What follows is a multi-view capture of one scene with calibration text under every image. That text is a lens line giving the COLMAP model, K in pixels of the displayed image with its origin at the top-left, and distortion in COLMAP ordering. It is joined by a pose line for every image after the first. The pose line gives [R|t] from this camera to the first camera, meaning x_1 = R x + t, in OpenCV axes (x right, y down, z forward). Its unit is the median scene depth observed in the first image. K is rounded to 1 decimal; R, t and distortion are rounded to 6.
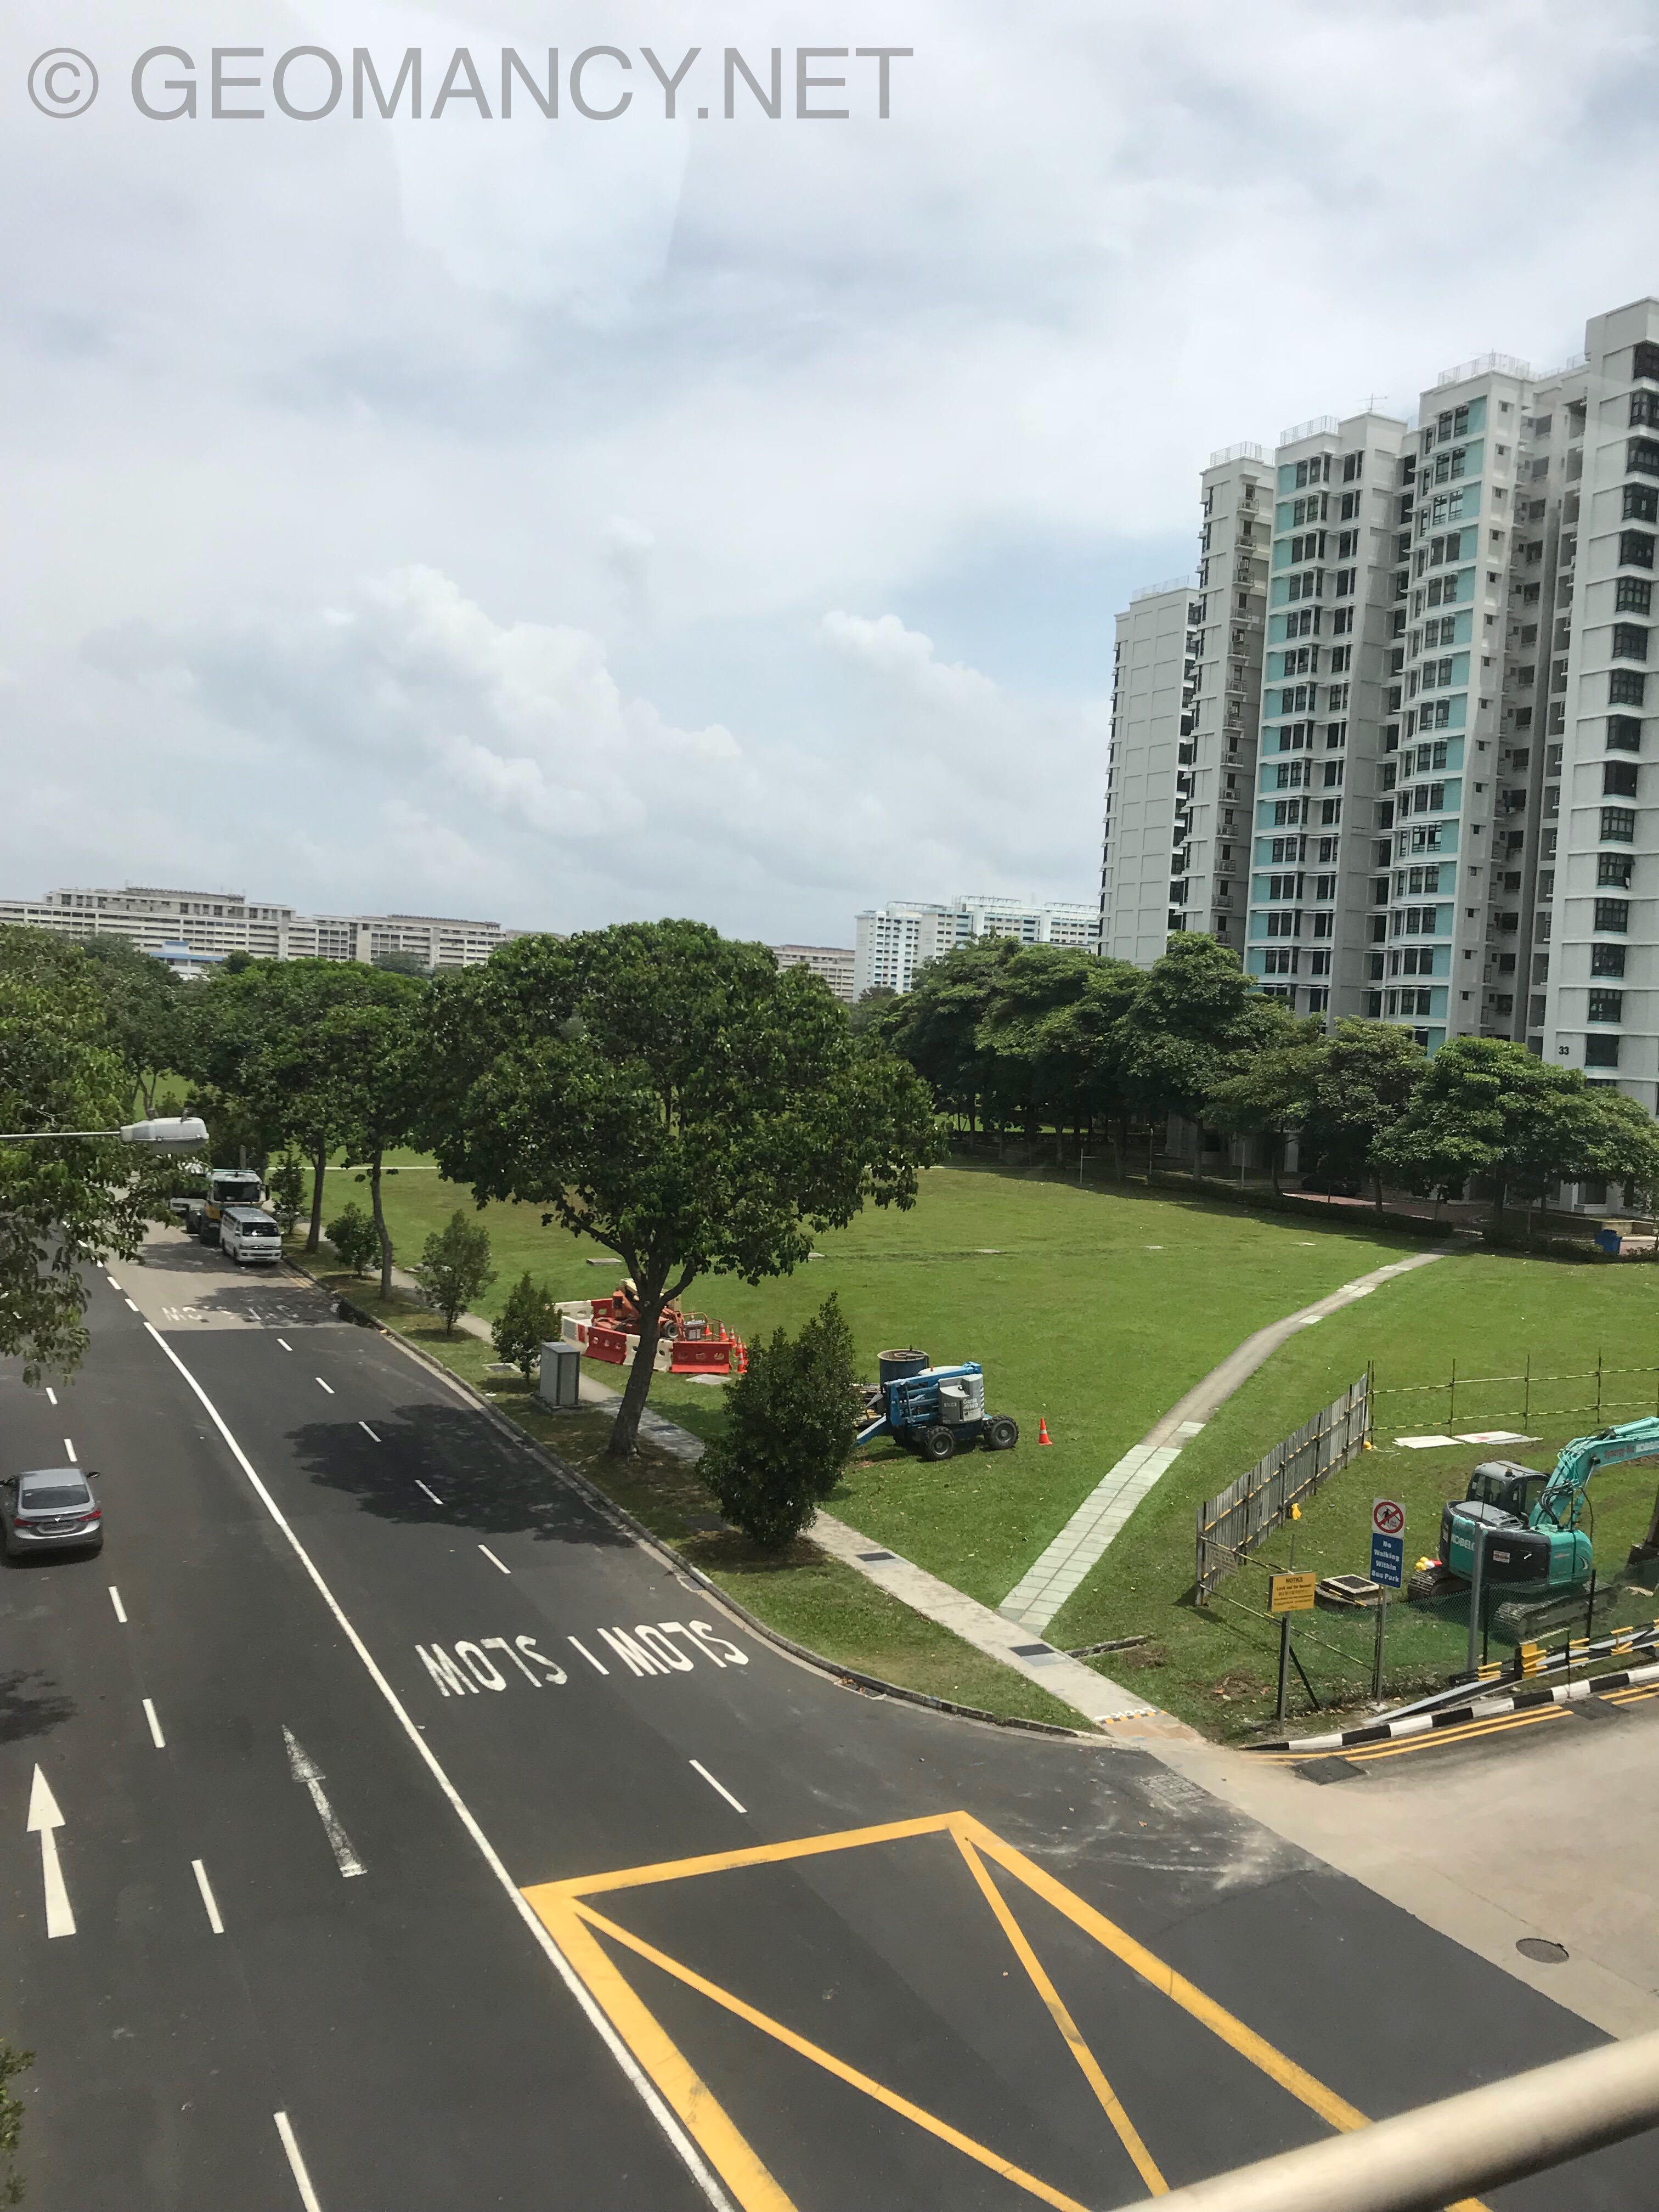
lens RADIAL K [[1813.1, 0, 821.7], [0, 1813.1, 1095.5], [0, 0, 1]] dist [0.005585, 0.005217]
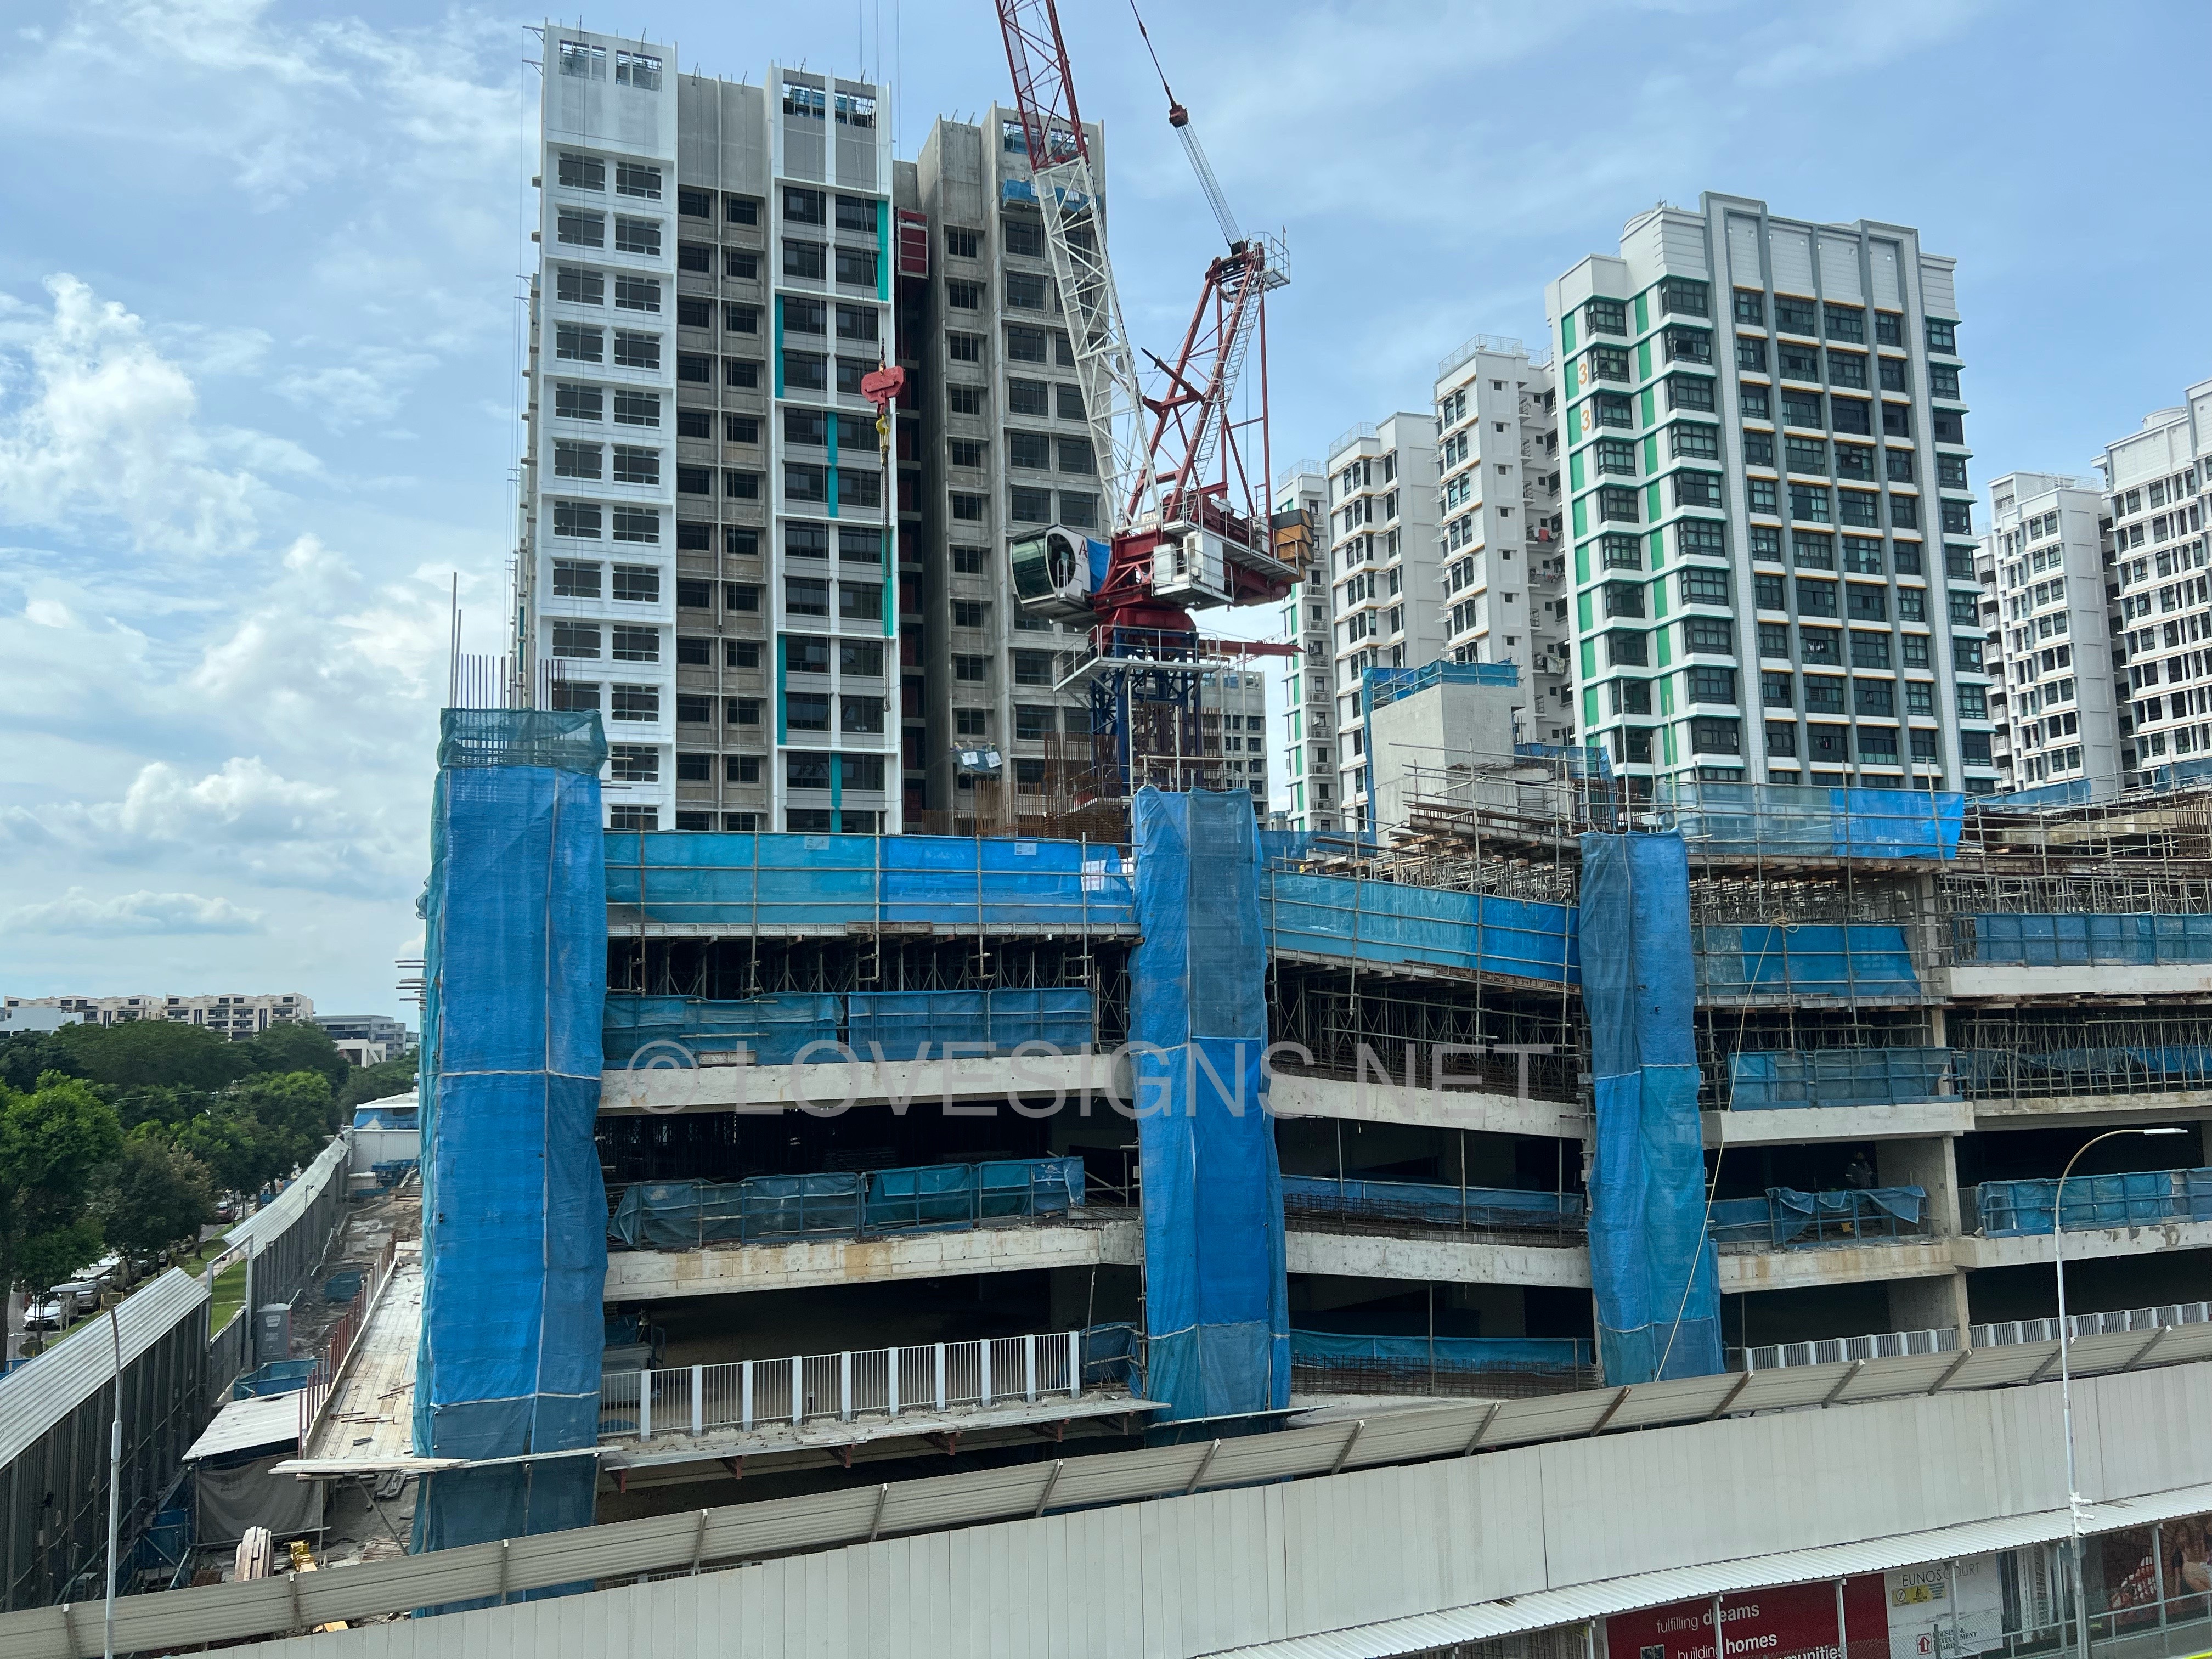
lens RADIAL K [[1681.1, 0, 1116.5], [0, 1681.1, 842.0], [0, 0, 1]] dist [0.051340, -0.063168]
pose [[0.988366, -0.093069, -0.120294, 0.261071], [0.070707, 0.981421, -0.178363, 0.004580], [0.134659, 0.167782, 0.976584, 0.139049]]
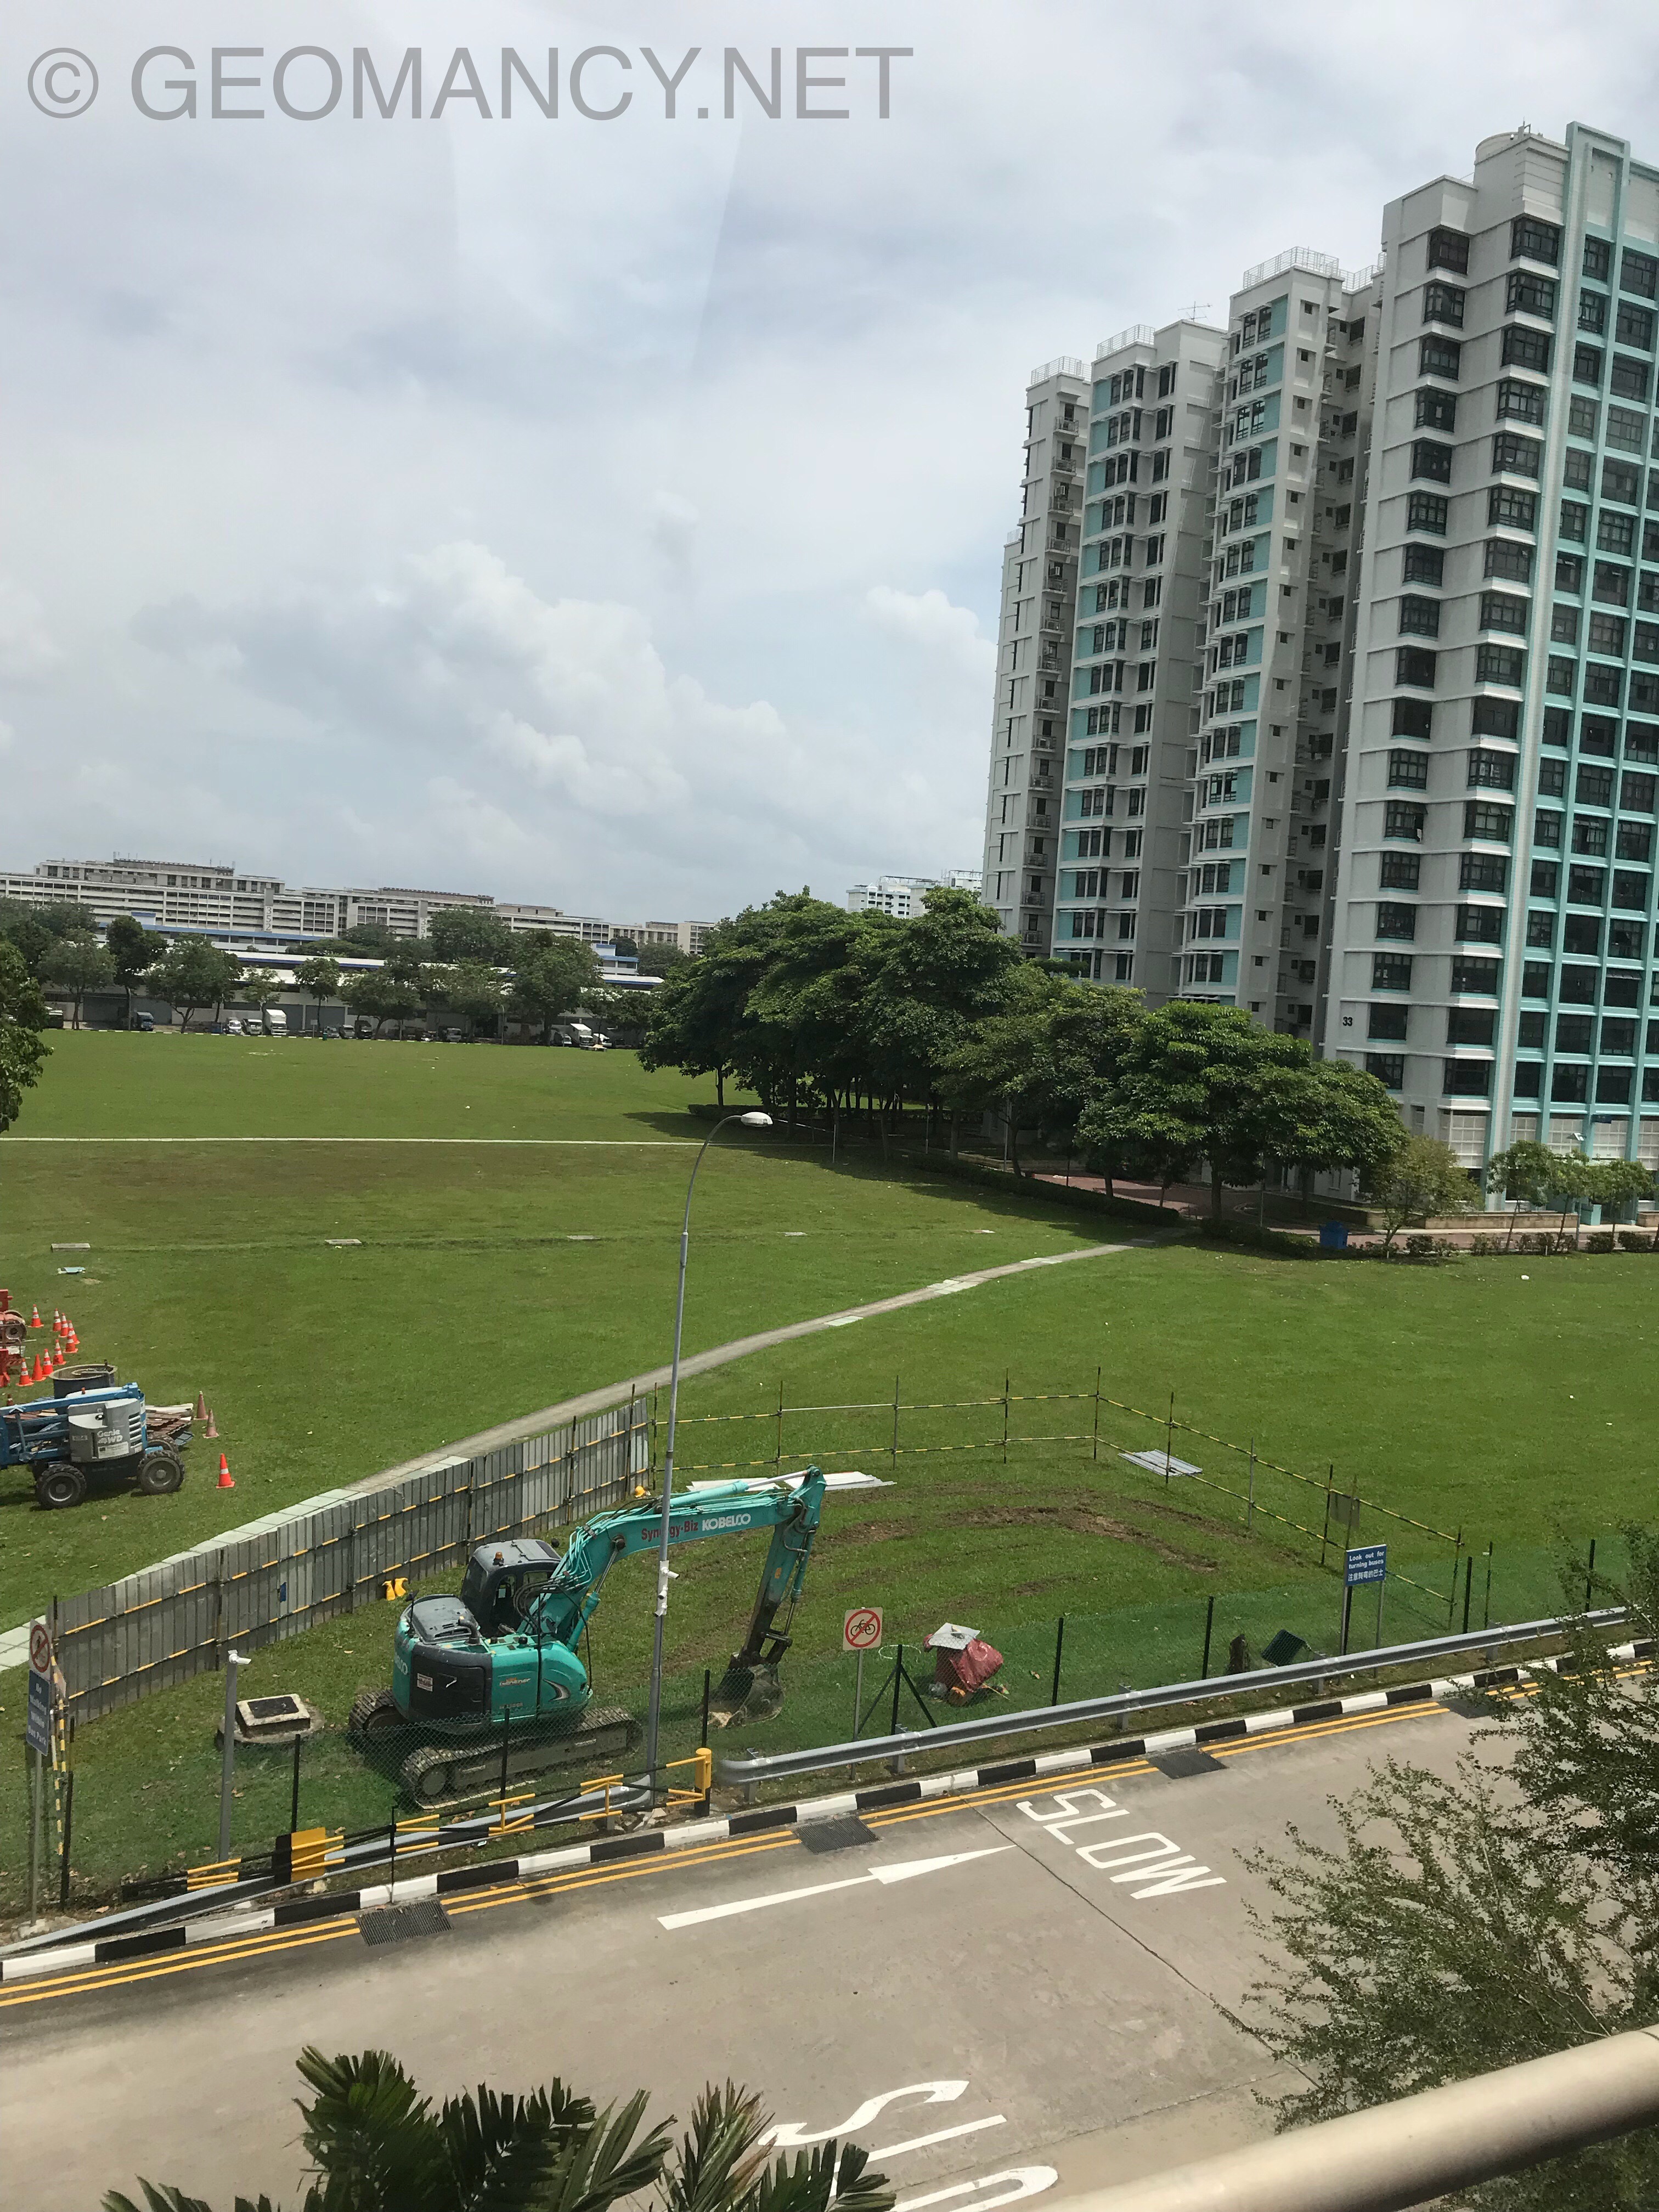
lens RADIAL K [[1811.8, 0, 836.9], [0, 1811.8, 1111.8], [0, 0, 1]] dist [0.001726, 0.016990]
pose [[0.999775, 0.008839, -0.019292, 0.162112], [-0.008467, 0.999779, 0.019258, 0.004802], [0.019458, -0.019090, 0.999628, 0.088576]]
